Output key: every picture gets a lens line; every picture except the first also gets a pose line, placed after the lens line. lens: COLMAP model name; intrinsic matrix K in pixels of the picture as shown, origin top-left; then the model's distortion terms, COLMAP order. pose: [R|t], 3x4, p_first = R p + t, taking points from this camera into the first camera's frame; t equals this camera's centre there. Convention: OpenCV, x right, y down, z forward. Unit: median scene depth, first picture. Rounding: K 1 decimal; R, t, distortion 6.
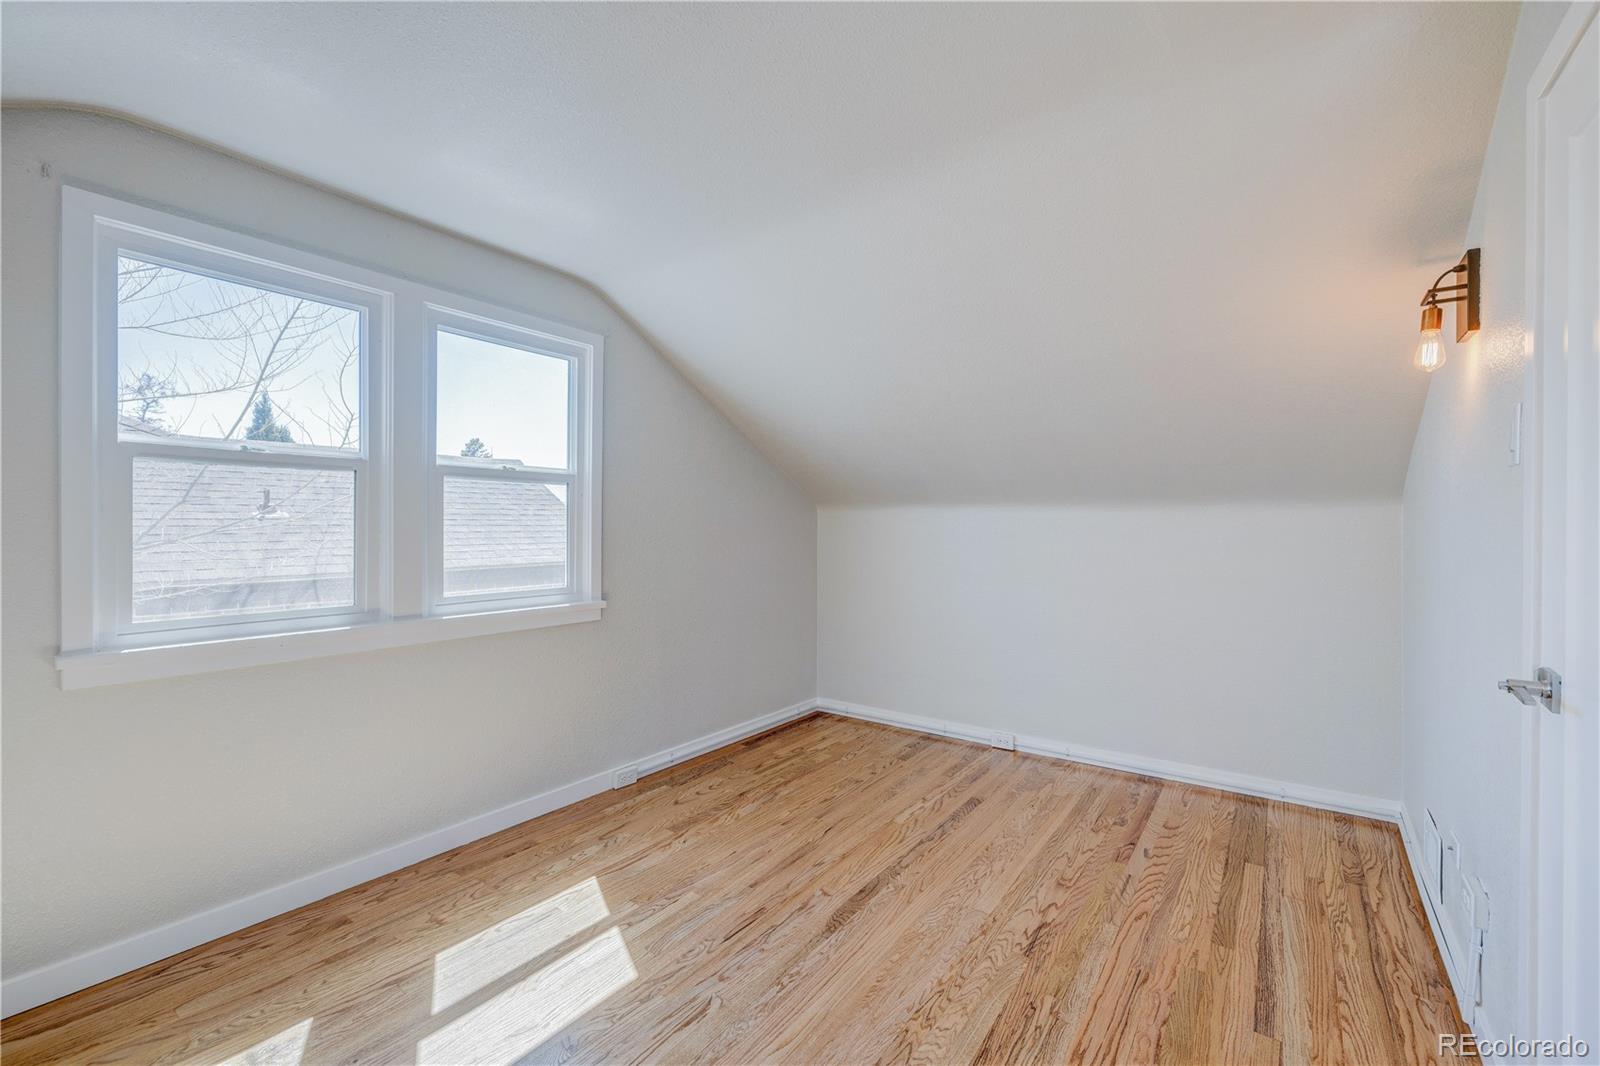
lens RADIAL K [[673.3, 0, 801.1], [0, 673.3, 527.4], [0, 0, 1]] dist [-0.006945, -0.000067]
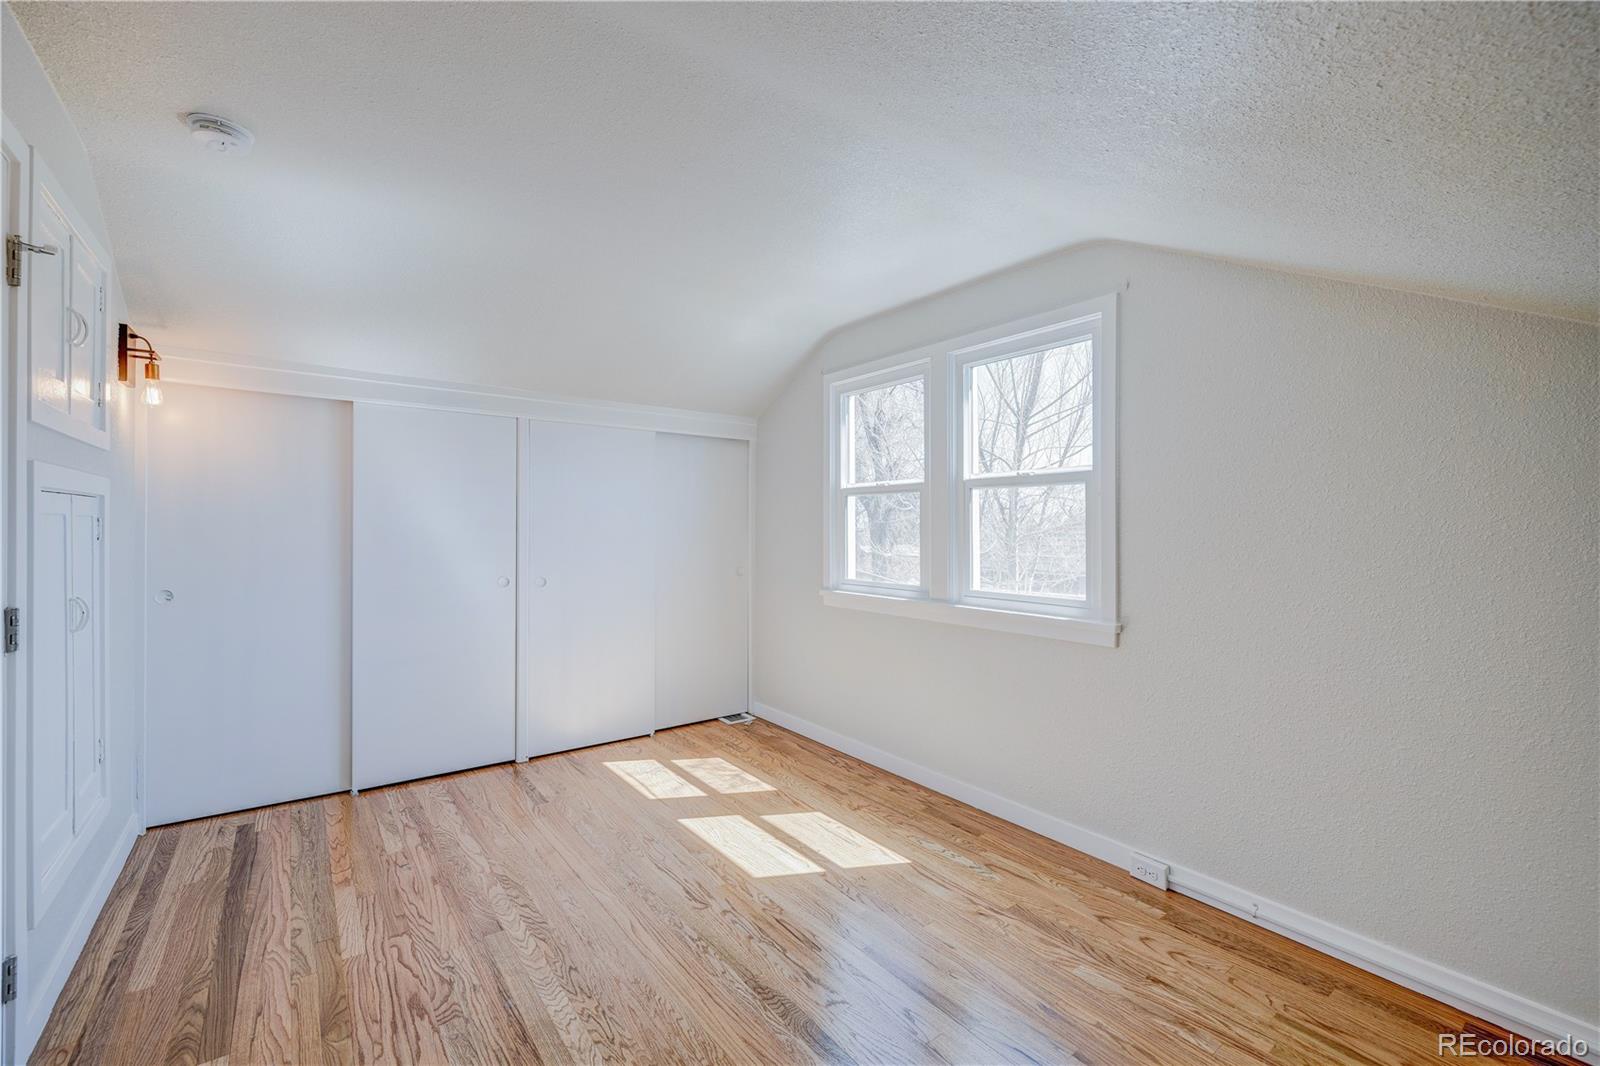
lens RADIAL K [[673.3, 0, 789.0], [0, 673.3, 530.8], [0, 0, 1]] dist [-0.006945, -0.000067]
pose [[-0.300308, -0.001746, -0.953841, 0.773001], [-0.011707, 0.999930, 0.001856, -0.000425], [0.953770, 0.011724, -0.300308, 1.151446]]
